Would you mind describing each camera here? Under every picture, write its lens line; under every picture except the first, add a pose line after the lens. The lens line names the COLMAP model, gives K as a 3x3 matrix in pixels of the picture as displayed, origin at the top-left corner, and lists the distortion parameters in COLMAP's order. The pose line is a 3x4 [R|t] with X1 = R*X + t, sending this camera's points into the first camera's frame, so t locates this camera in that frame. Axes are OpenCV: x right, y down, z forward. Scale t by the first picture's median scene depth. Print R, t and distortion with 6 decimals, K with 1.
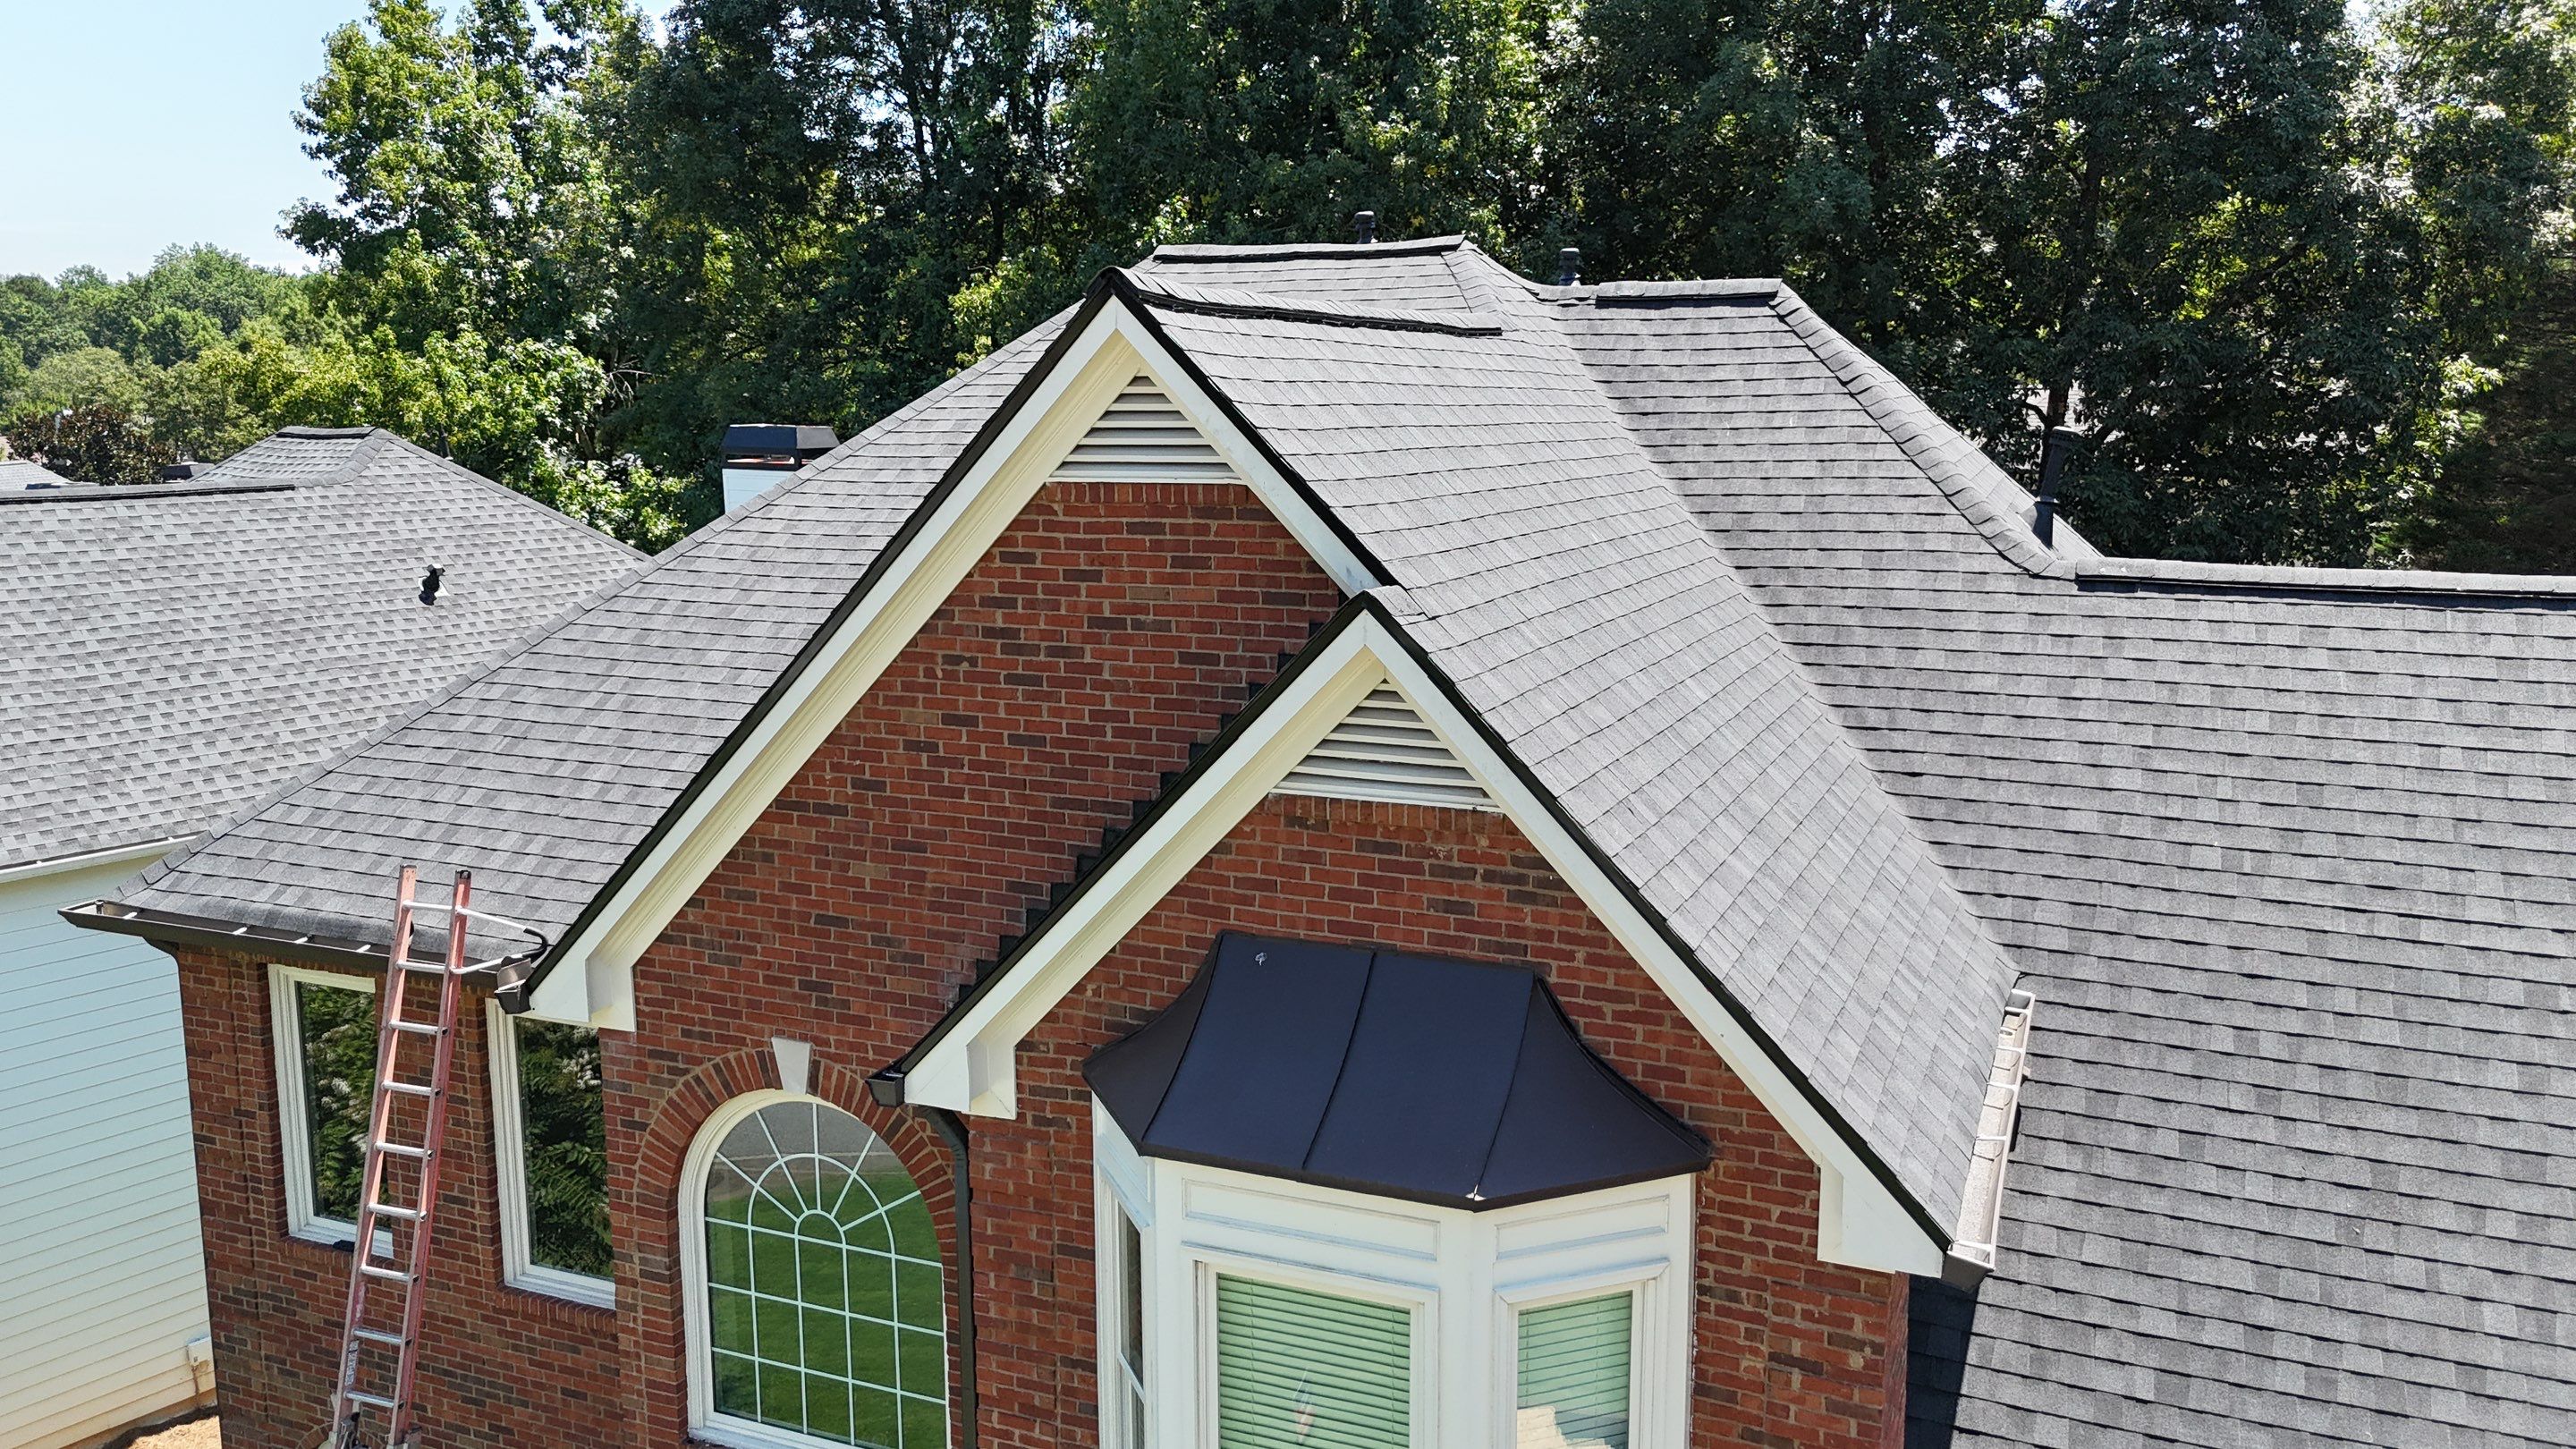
lens RADIAL K [[1905.8, 0, 1287.9], [0, 1905.8, 694.5], [0, 0, 1]] dist [0.058501, -0.070133]
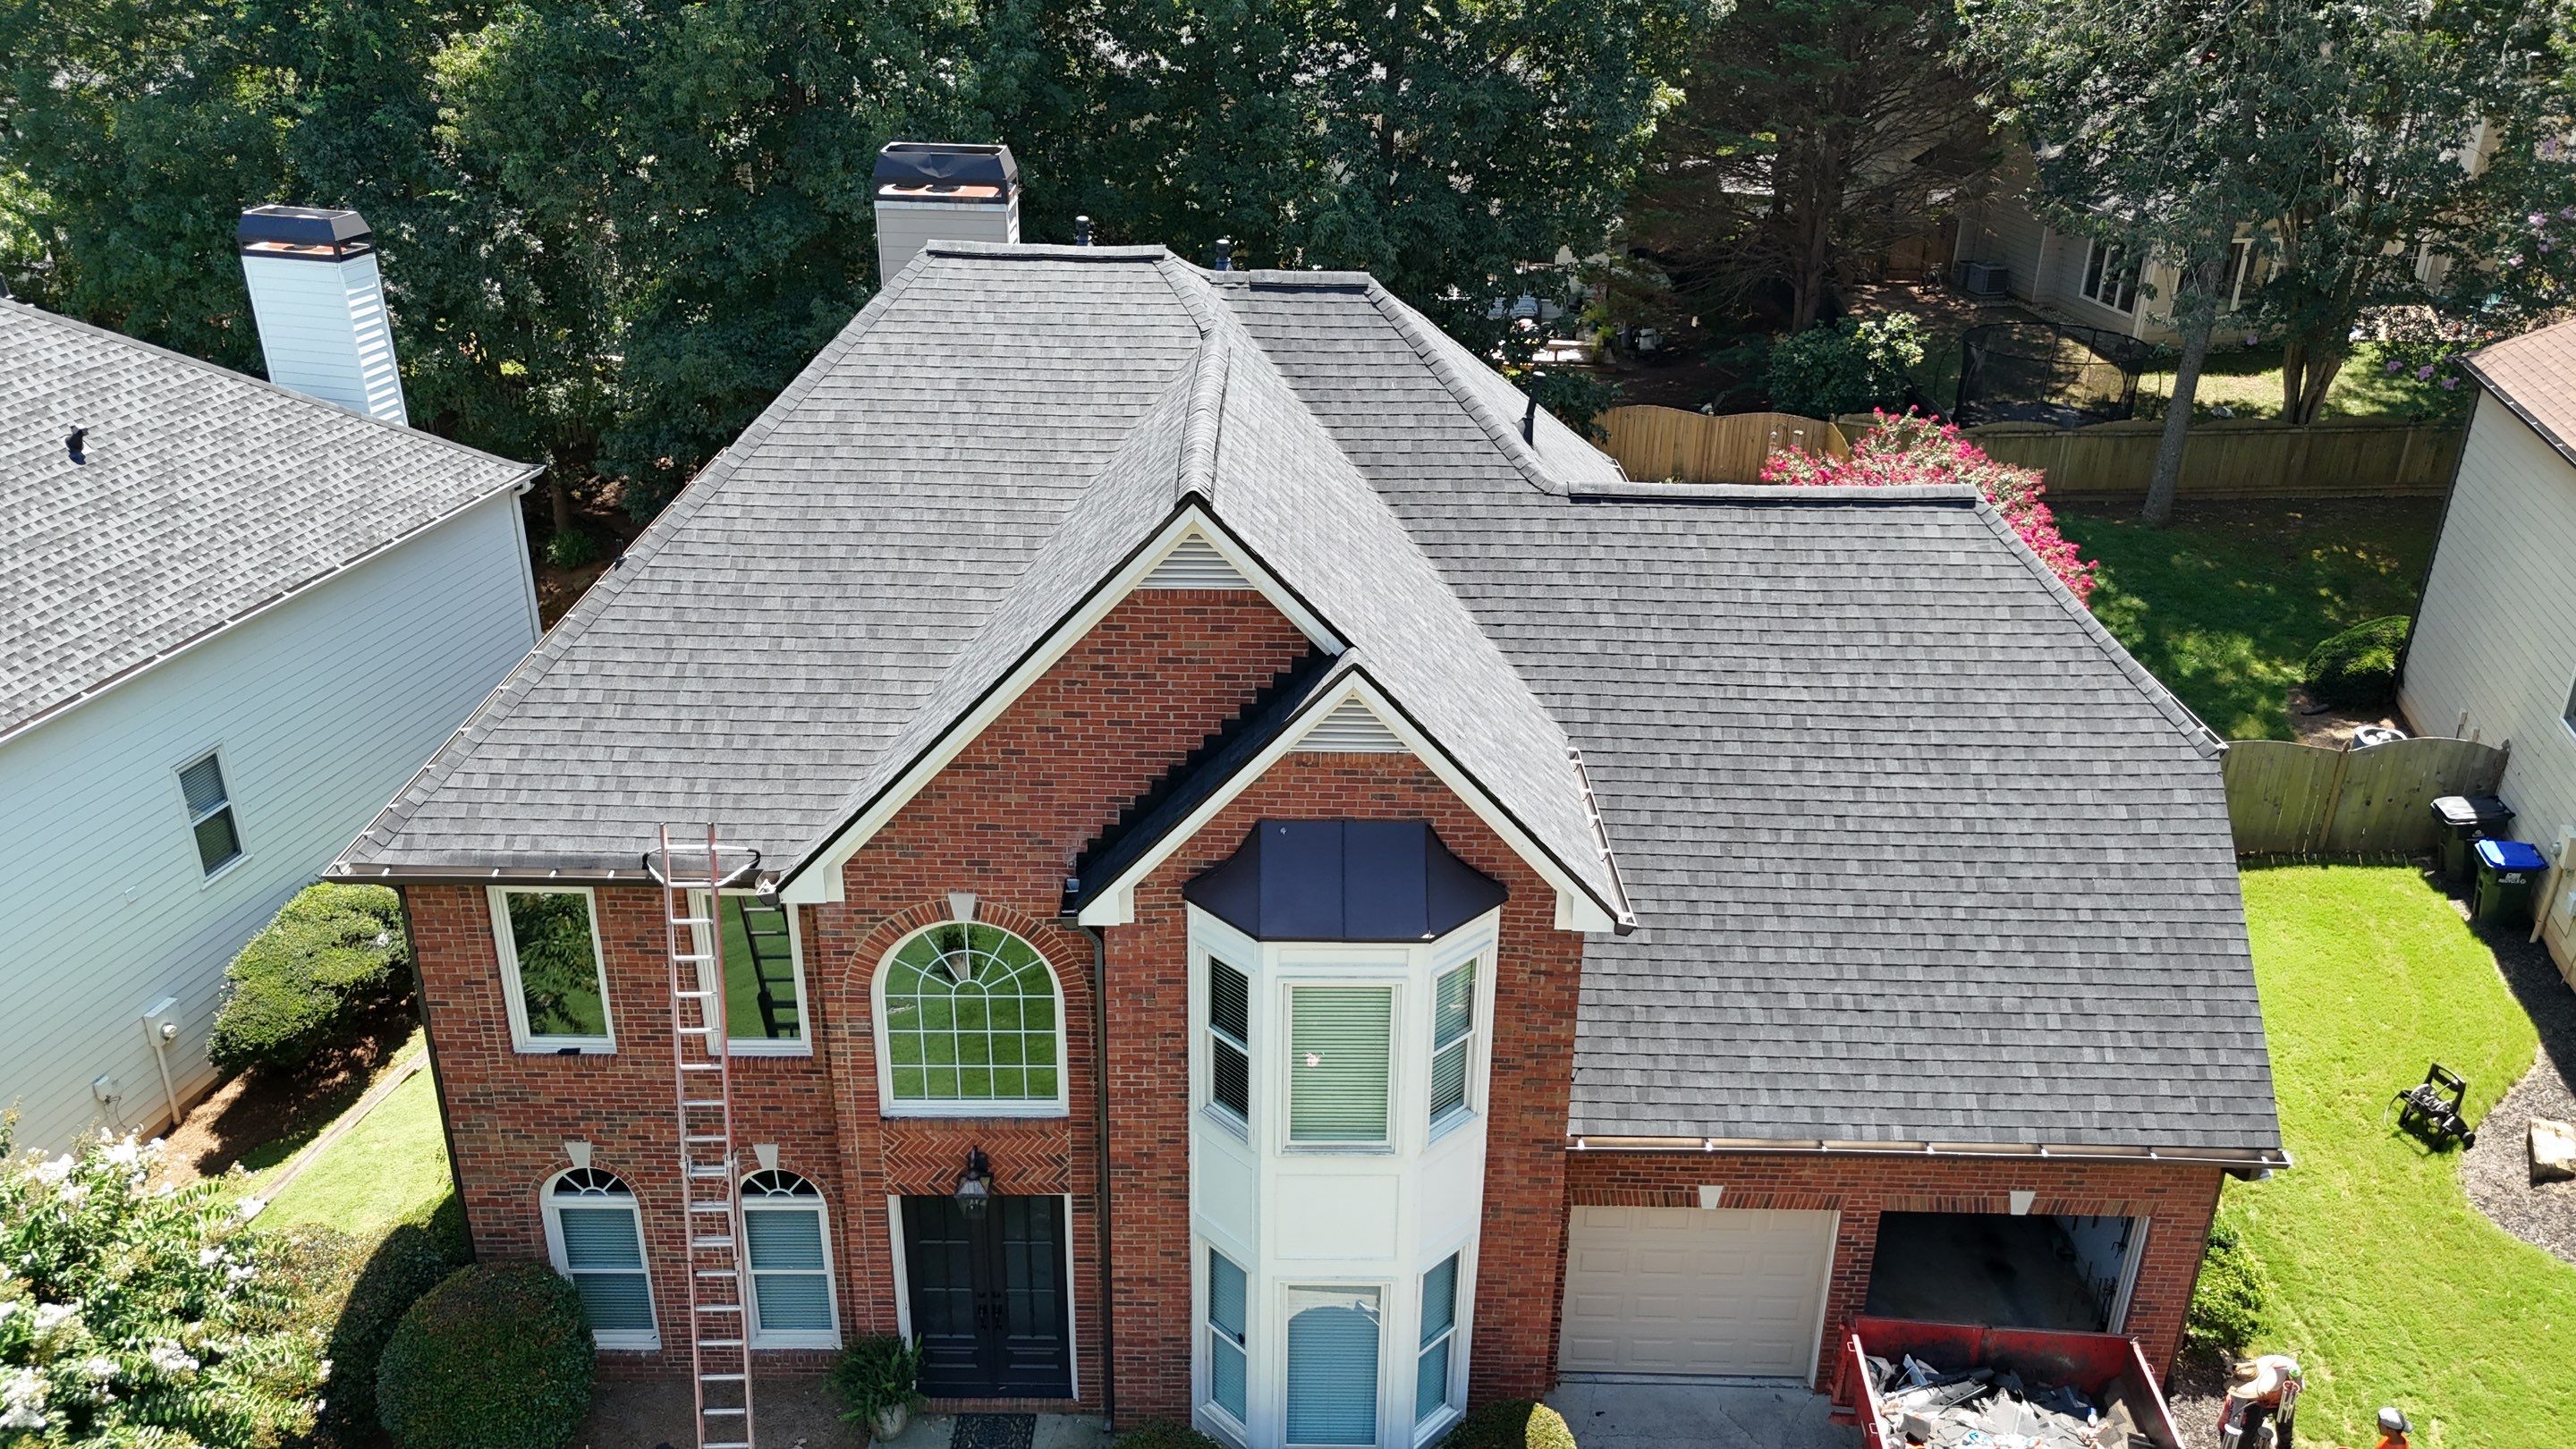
lens RADIAL K [[1905.8, 0, 1287.9], [0, 1905.8, 694.5], [0, 0, 1]] dist [0.058501, -0.070133]
pose [[0.918102, -0.144763, 0.368960, -0.583899], [0.044891, 0.962901, 0.266093, -0.424054], [-0.393793, -0.227738, 0.890541, -0.584051]]
